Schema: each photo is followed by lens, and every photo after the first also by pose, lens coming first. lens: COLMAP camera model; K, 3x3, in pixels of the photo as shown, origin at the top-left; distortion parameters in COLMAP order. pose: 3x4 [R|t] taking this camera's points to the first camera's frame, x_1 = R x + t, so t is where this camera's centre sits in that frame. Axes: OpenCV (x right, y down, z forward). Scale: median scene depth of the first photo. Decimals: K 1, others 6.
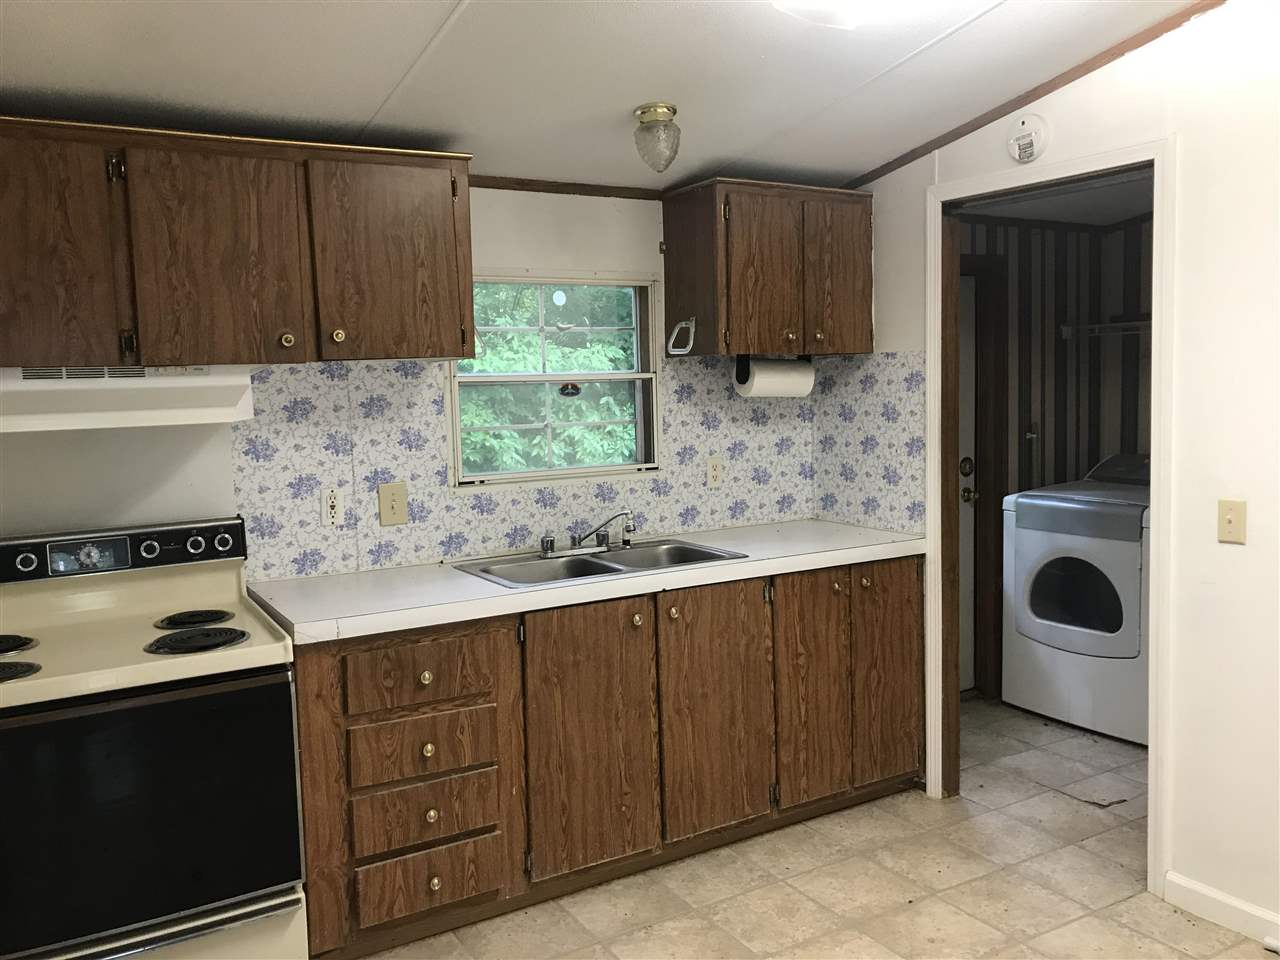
lens RADIAL K [[1029.8, 0, 645.0], [0, 1029.8, 480.7], [0, 0, 1]] dist [-0.008721, -0.038073]
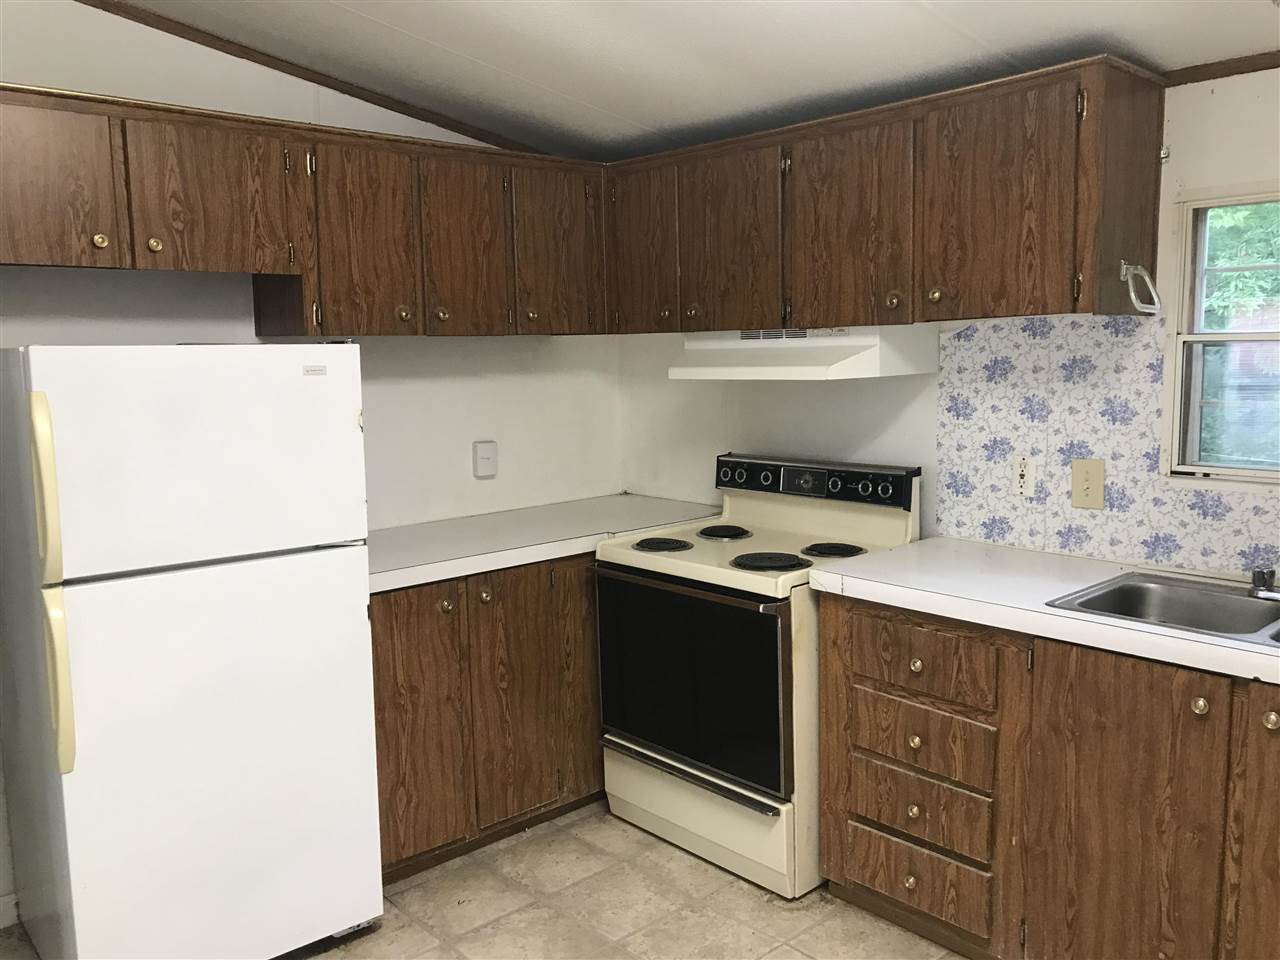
lens RADIAL K [[1029.8, 0, 644.0], [0, 1029.8, 477.6], [0, 0, 1]] dist [-0.008721, -0.038073]
pose [[0.182135, 0.144869, -0.972543, 0.571544], [-0.079552, 0.988016, 0.132275, -0.073105], [0.980050, 0.053276, 0.191477, 0.524559]]
